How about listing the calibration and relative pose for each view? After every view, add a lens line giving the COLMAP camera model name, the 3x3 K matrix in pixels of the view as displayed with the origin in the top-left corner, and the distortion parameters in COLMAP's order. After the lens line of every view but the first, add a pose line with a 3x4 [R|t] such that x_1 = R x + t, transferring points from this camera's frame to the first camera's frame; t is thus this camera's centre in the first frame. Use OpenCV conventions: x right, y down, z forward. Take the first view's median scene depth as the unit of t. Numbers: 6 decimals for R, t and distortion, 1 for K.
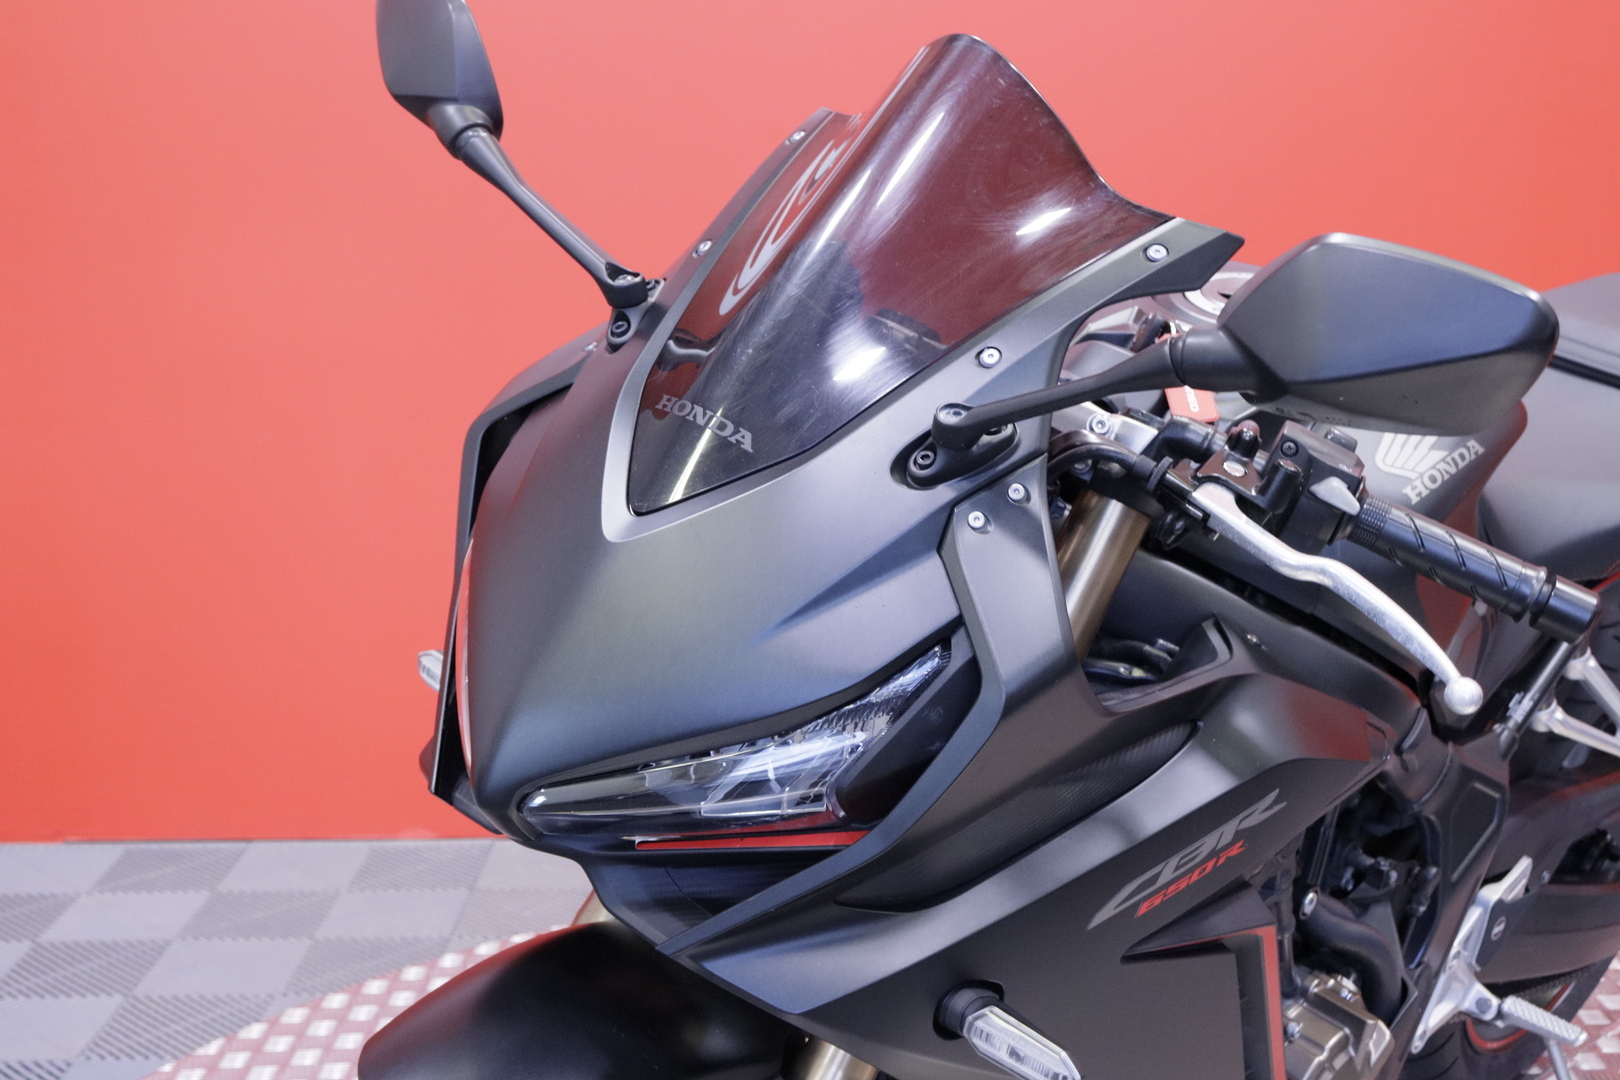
lens RADIAL K [[2372.7, 0, 810.0], [0, 2372.7, 540.0], [0, 0, 1]] dist [0.002847, -0.007334]
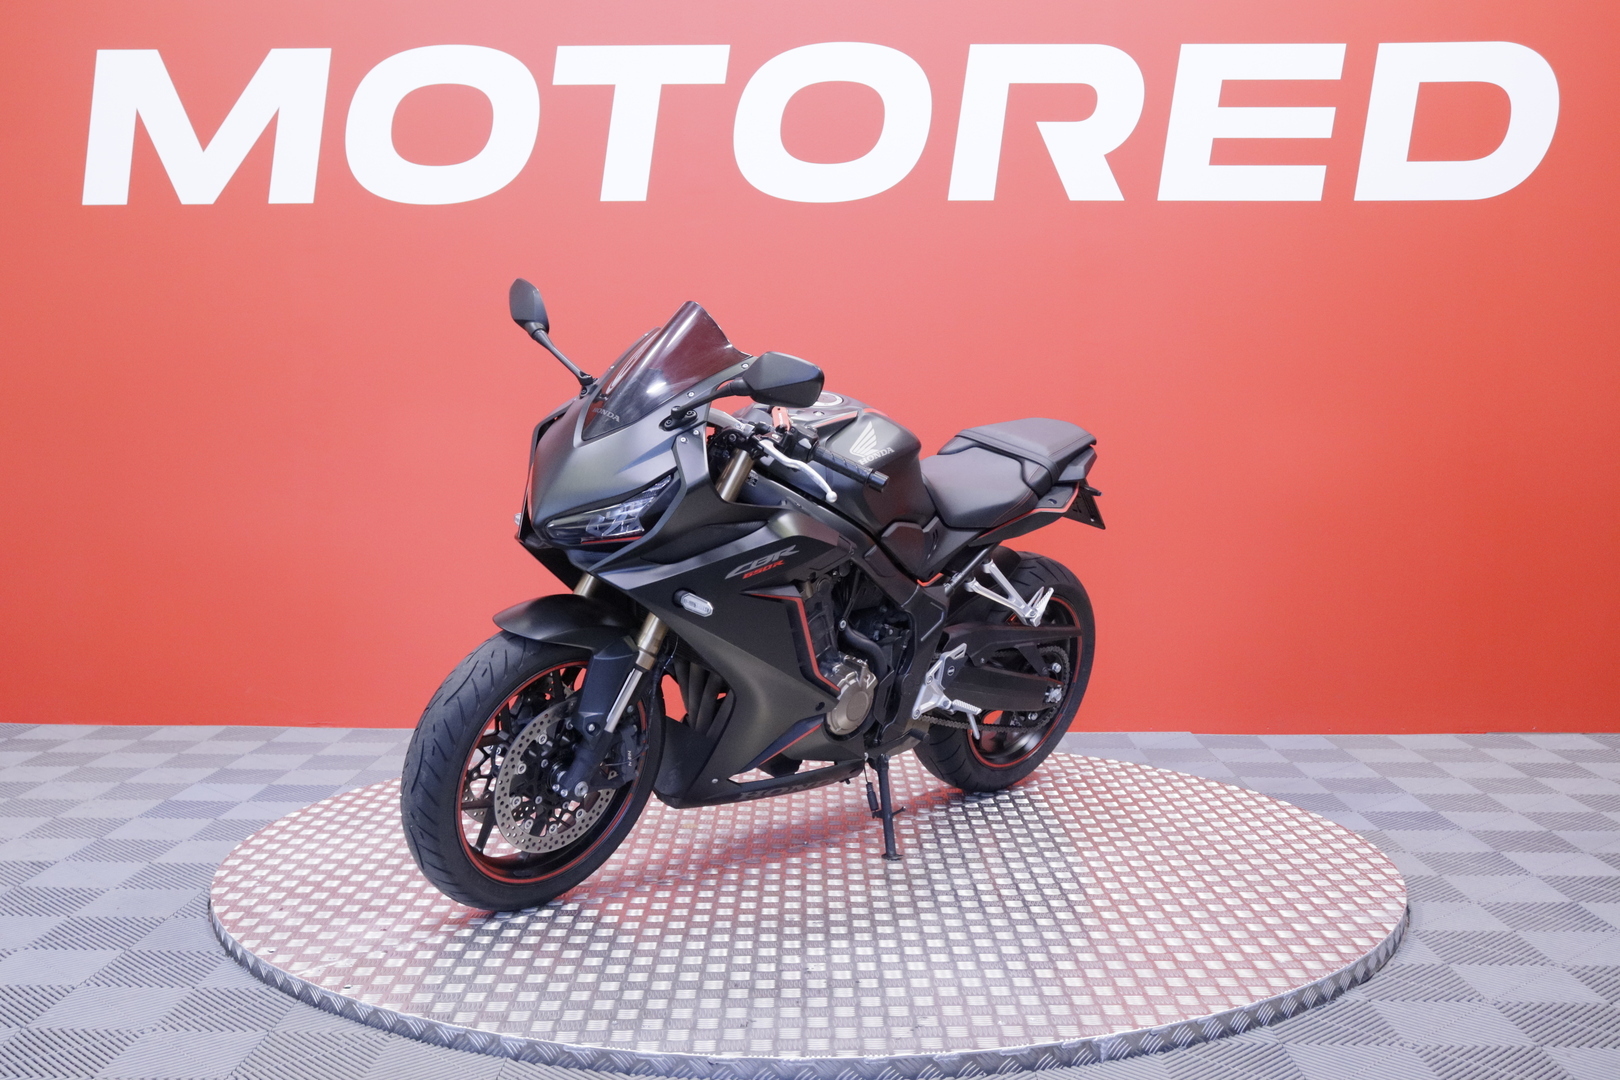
lens RADIAL K [[2199.9, 0, 810.0], [0, 2199.9, 540.0], [0, 0, 1]] dist [-0.035290, 0.031172]
pose [[0.999498, 0.012988, -0.028896, 0.305668], [-0.016647, 0.991344, -0.130232, 0.478858], [0.026954, 0.130648, 0.991062, -1.847710]]
